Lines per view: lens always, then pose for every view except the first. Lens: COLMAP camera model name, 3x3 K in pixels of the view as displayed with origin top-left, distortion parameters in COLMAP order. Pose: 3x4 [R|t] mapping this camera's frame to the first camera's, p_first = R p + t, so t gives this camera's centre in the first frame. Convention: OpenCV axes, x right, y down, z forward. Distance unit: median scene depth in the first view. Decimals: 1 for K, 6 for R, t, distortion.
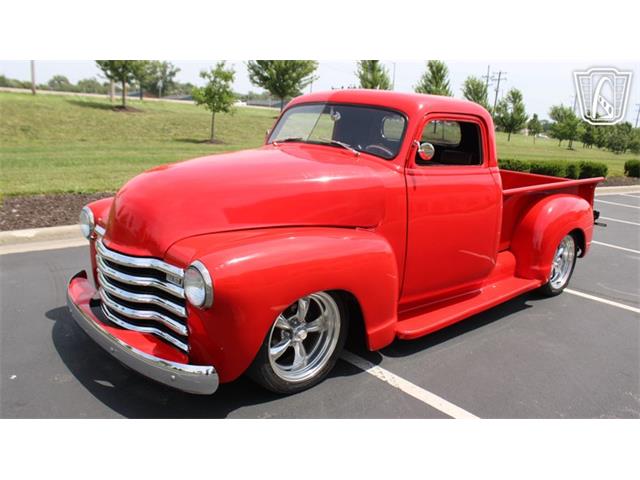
lens RADIAL K [[547.7, 0, 310.7], [0, 547.7, 240.5], [0, 0, 1]] dist [-0.187950, 0.175554]
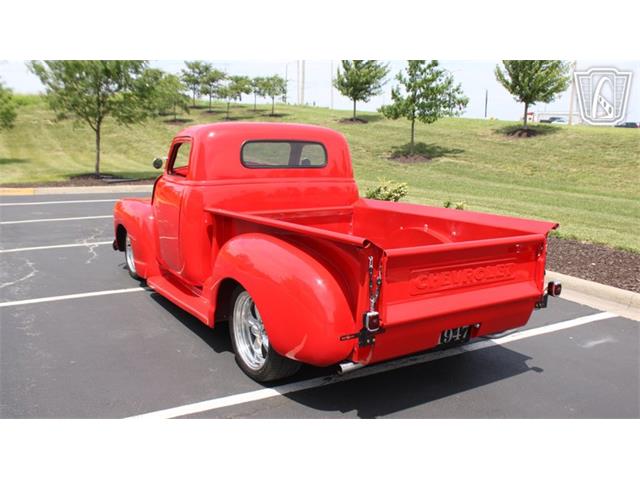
lens RADIAL K [[599.8, 0, 317.6], [0, 599.8, 258.2], [0, 0, 1]] dist [-0.156131, 0.156217]
pose [[-0.181153, 0.137425, -0.973806, 1.693344], [-0.251767, 0.950711, 0.181001, -0.306251], [0.950682, 0.277961, -0.137626, 1.629606]]
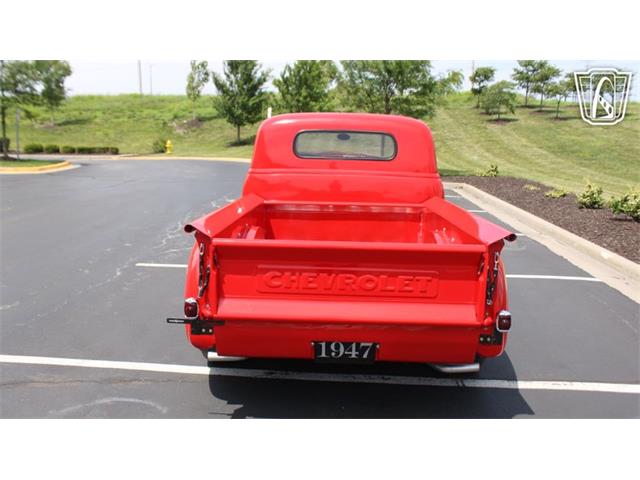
lens RADIAL K [[599.8, 0, 317.6], [0, 599.8, 258.2], [0, 0, 1]] dist [-0.156131, 0.156217]
pose [[-0.712604, 0.078699, -0.697138, 1.302803], [-0.215238, 0.921243, 0.324011, -0.458556], [0.667733, 0.380942, -0.639543, 2.238640]]
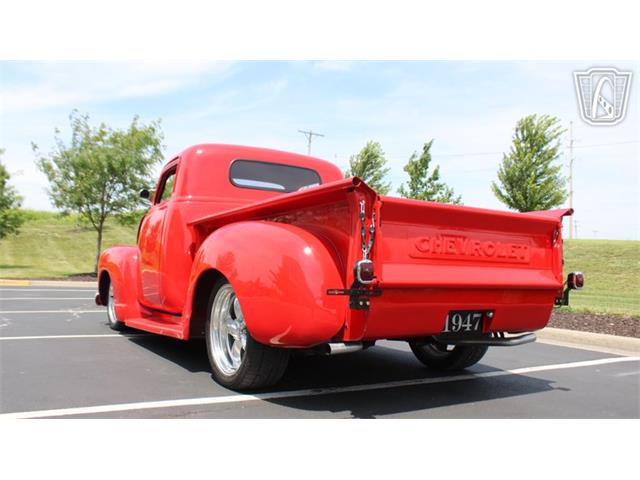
lens RADIAL K [[598.3, 0, 322.0], [0, 598.3, 255.4], [0, 0, 1]] dist [-0.173411, 0.234976]
pose [[-0.183132, -0.091041, -0.978864, 1.570577], [-0.254053, 0.966263, -0.042339, -0.058841], [0.949695, 0.240929, -0.200083, 1.701707]]
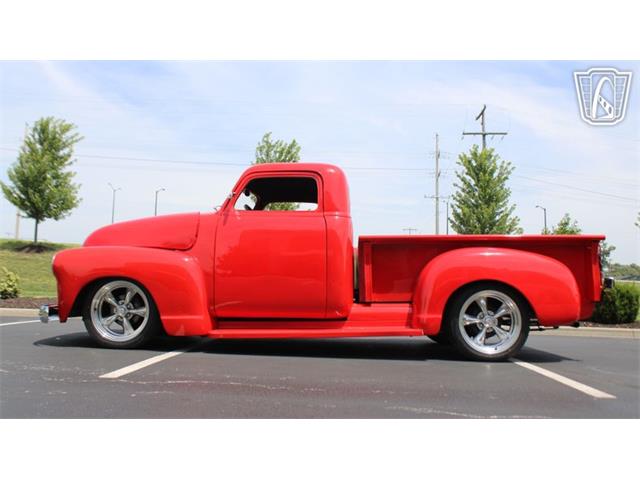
lens RADIAL K [[599.8, 0, 317.6], [0, 599.8, 258.2], [0, 0, 1]] dist [-0.156131, 0.156217]
pose [[0.732874, -0.077350, -0.675953, 1.296191], [-0.135358, 0.957079, -0.256276, 0.320030], [0.666764, 0.279314, 0.690948, 0.131121]]
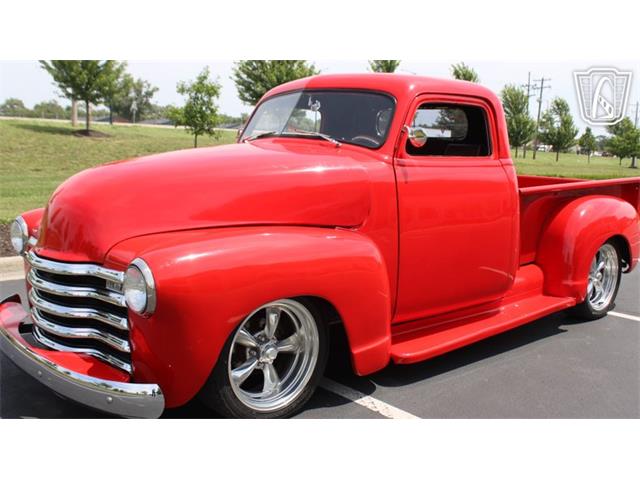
lens RADIAL K [[666.9, 0, 320.0], [0, 666.9, 240.0], [0, 0, 1]] dist [-0.161553, 0.214121]
pose [[0.999574, -0.029125, -0.001604, 0.053780], [0.028907, 0.996444, -0.079142, 0.068199], [0.003904, 0.079062, 0.996862, -0.018566]]
